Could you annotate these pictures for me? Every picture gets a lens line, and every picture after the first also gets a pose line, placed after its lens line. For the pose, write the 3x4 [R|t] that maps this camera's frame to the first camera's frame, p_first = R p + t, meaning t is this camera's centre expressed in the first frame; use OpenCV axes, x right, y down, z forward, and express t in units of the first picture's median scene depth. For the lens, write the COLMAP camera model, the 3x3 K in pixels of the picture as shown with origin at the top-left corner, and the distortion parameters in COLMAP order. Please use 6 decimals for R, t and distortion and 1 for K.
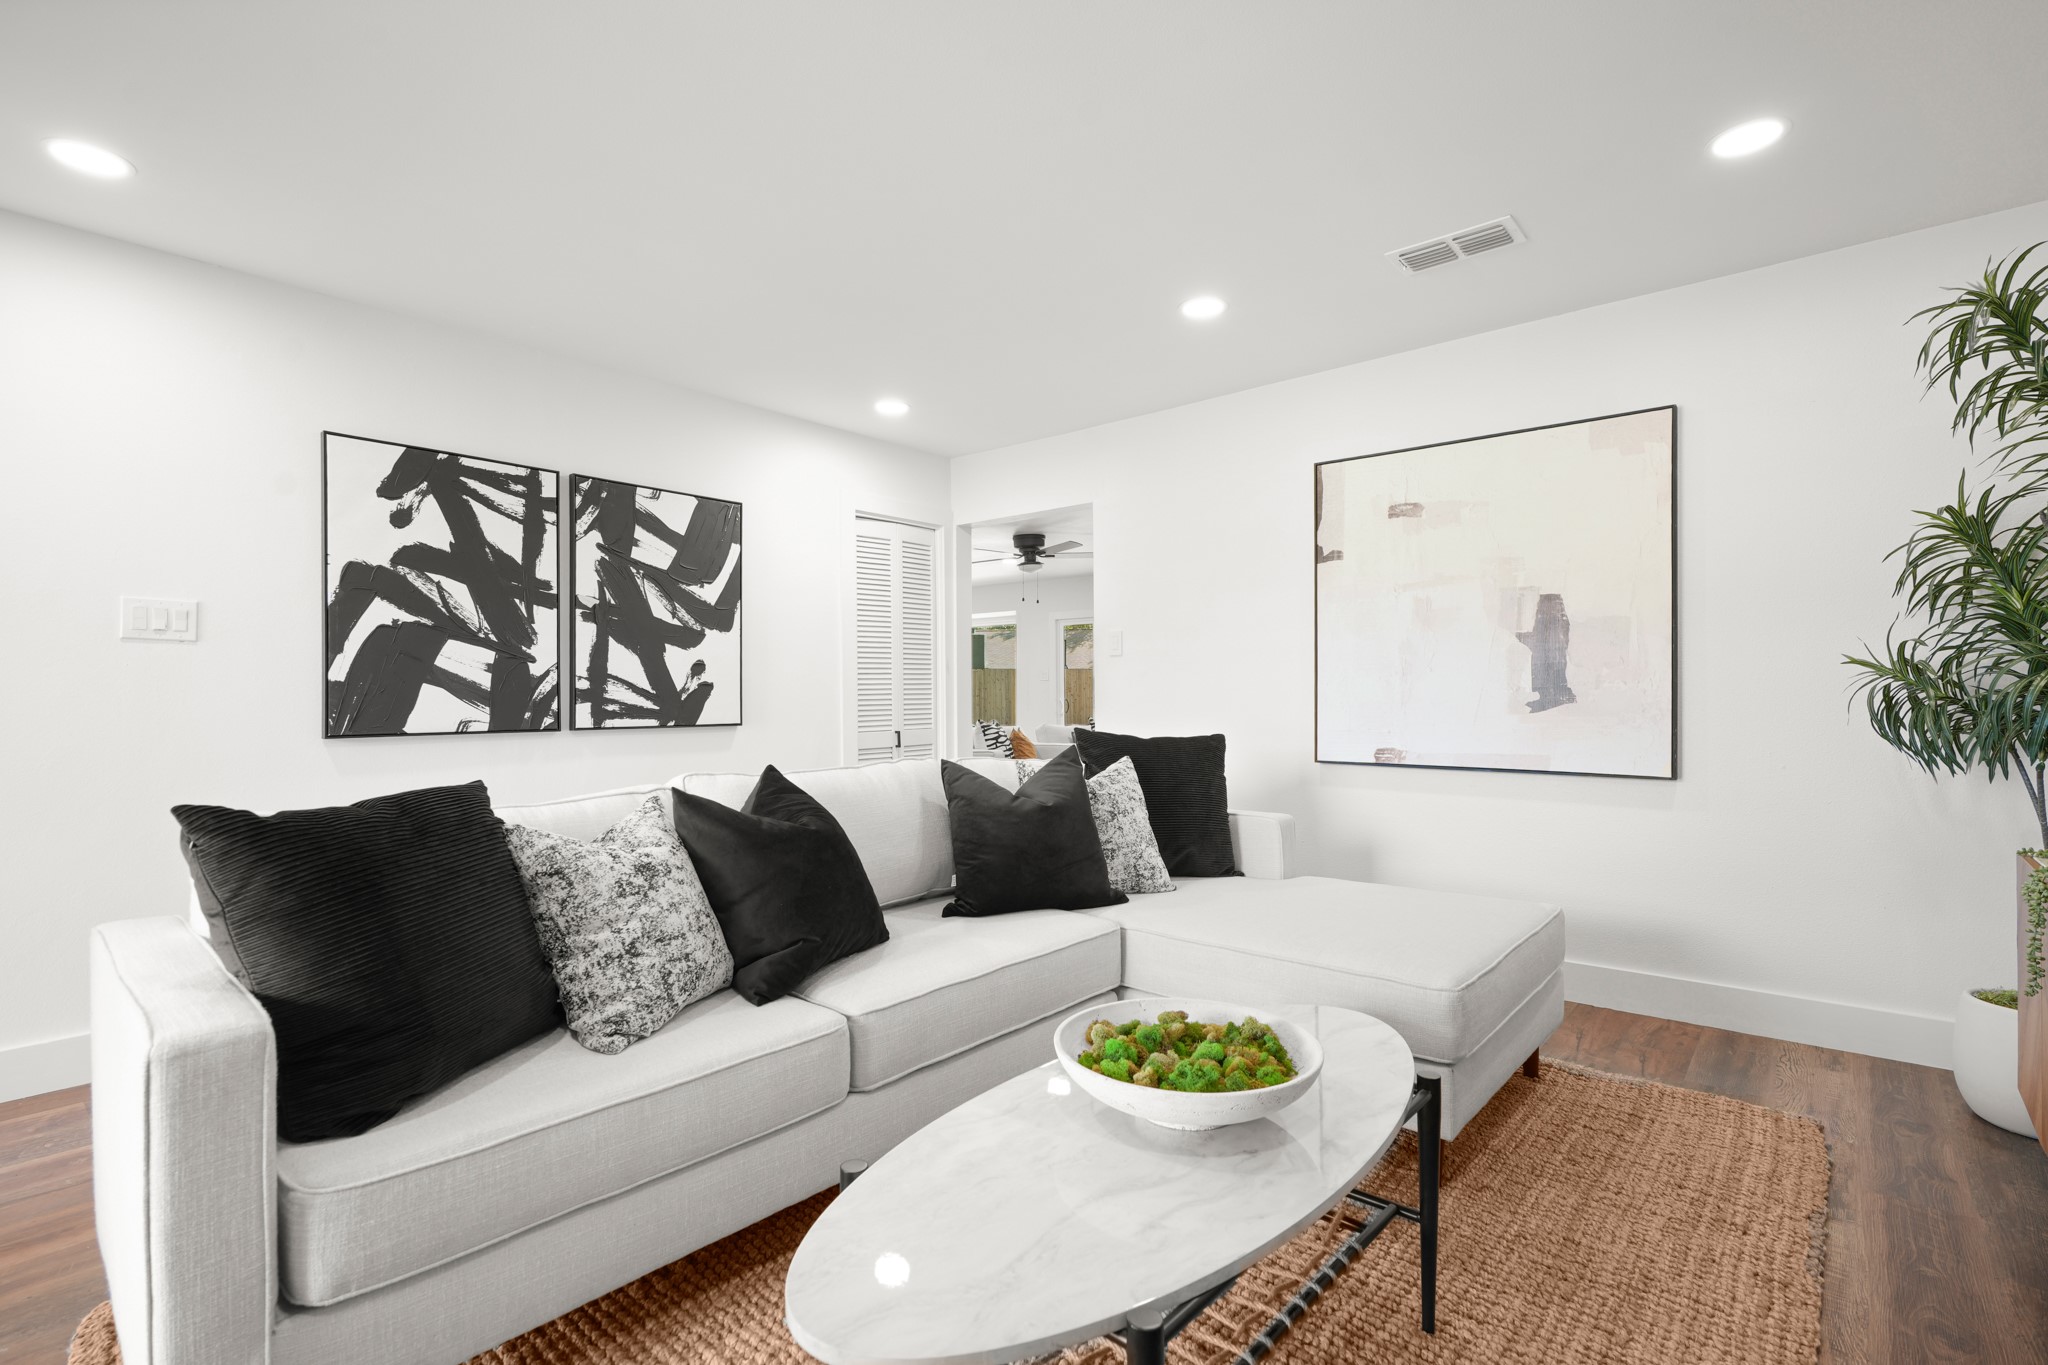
lens RADIAL K [[940.3, 0, 1017.4], [0, 940.3, 689.9], [0, 0, 1]] dist [0.000130, 0.000159]
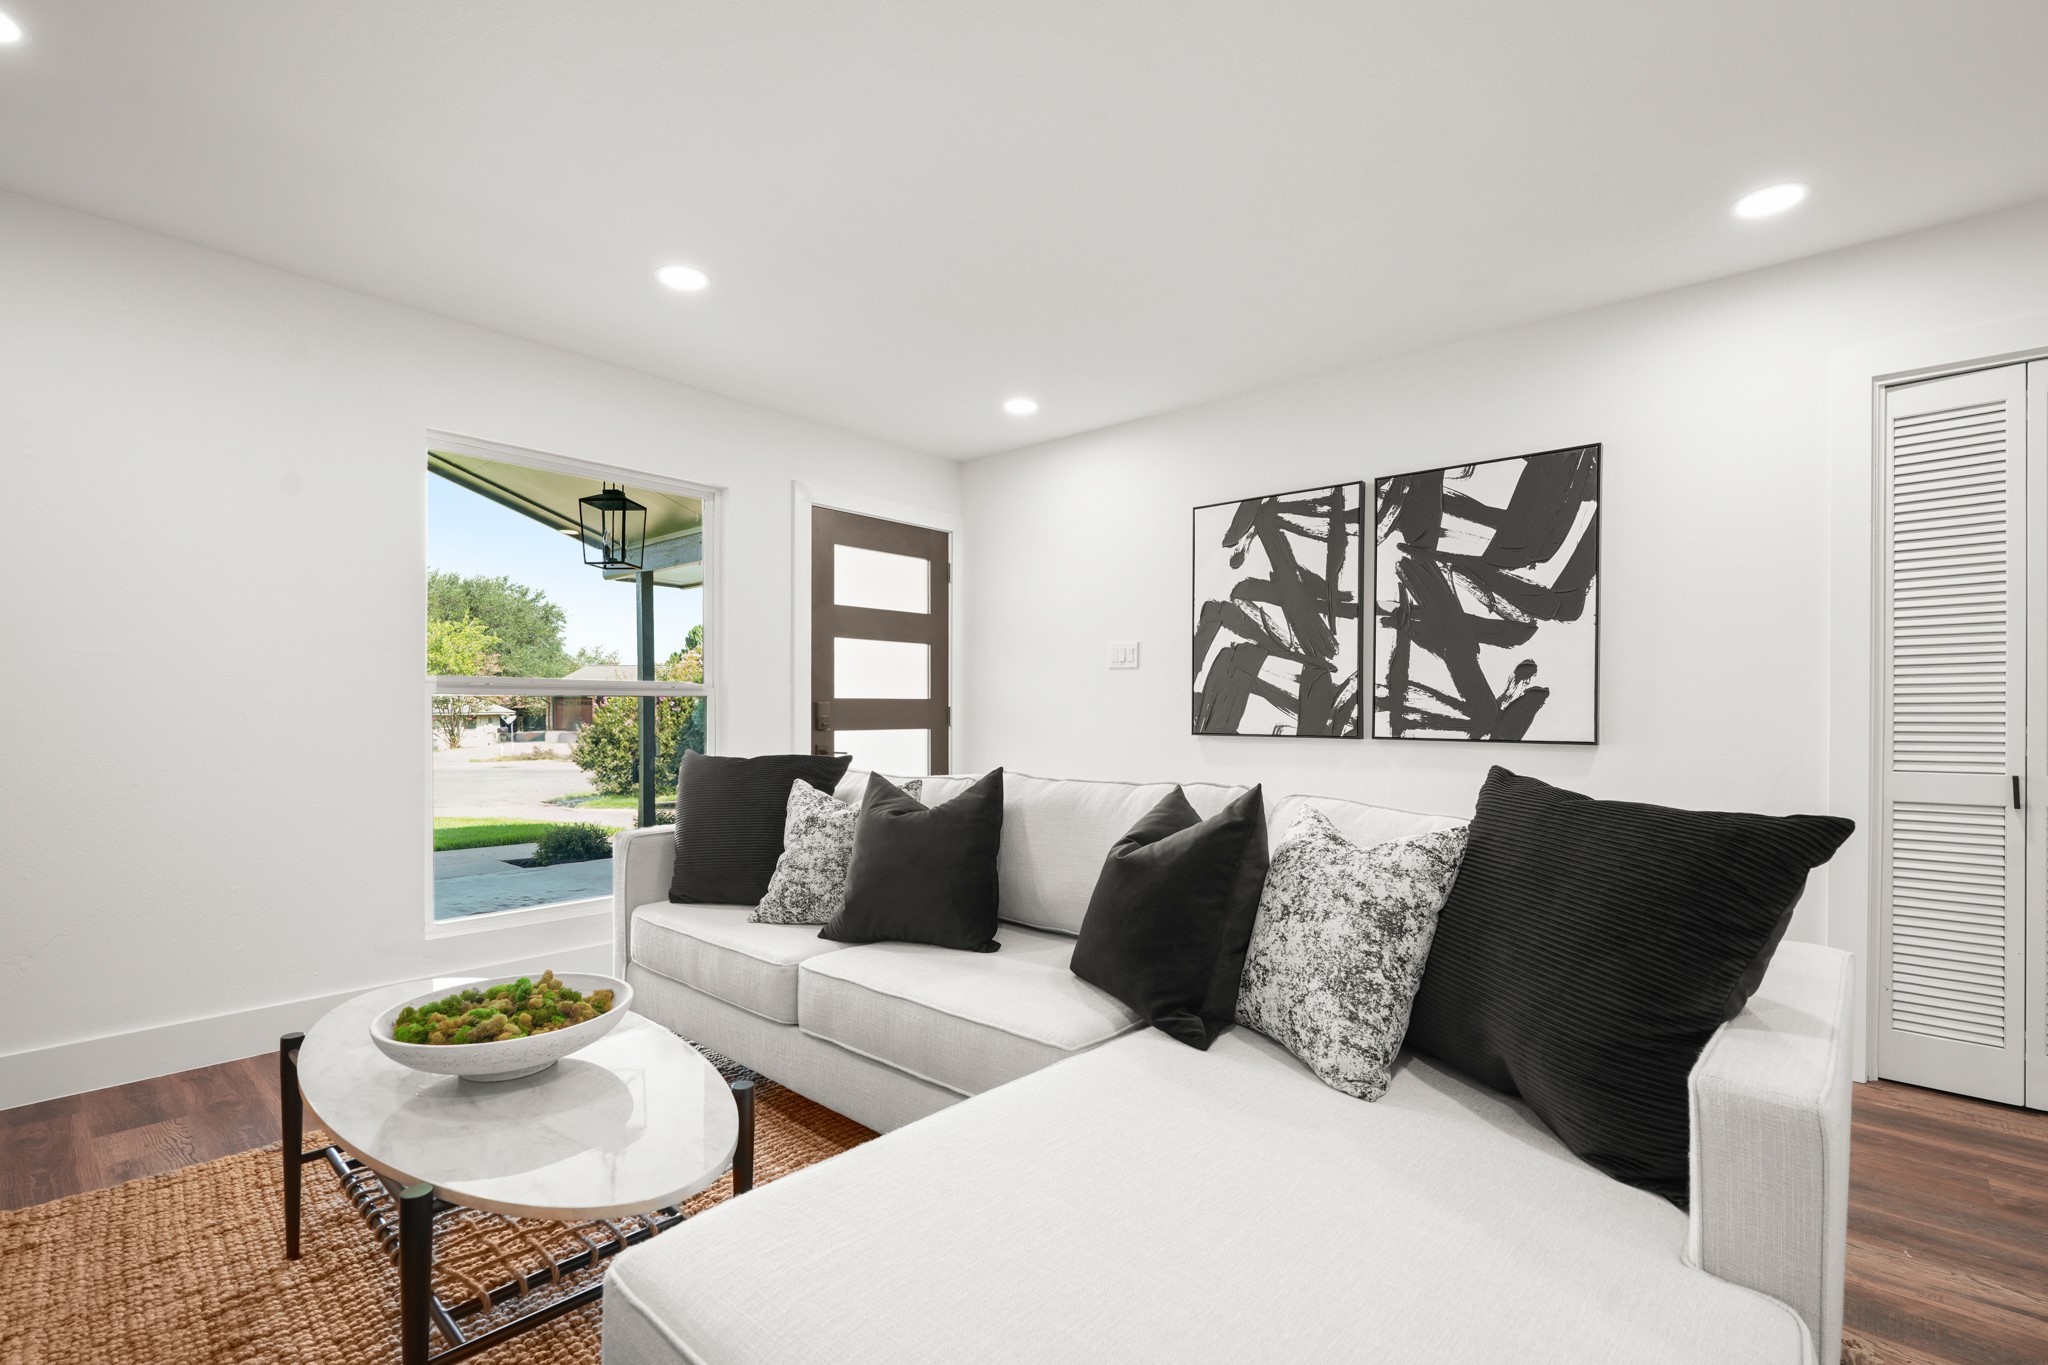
lens RADIAL K [[940.3, 0, 1019.6], [0, 940.3, 698.0], [0, 0, 1]] dist [0.000130, 0.000159]
pose [[-0.010786, -0.002449, -0.999939, 0.514842], [0.004182, 0.999988, -0.002495, 0.000969], [0.999933, -0.004208, -0.010776, 0.635314]]
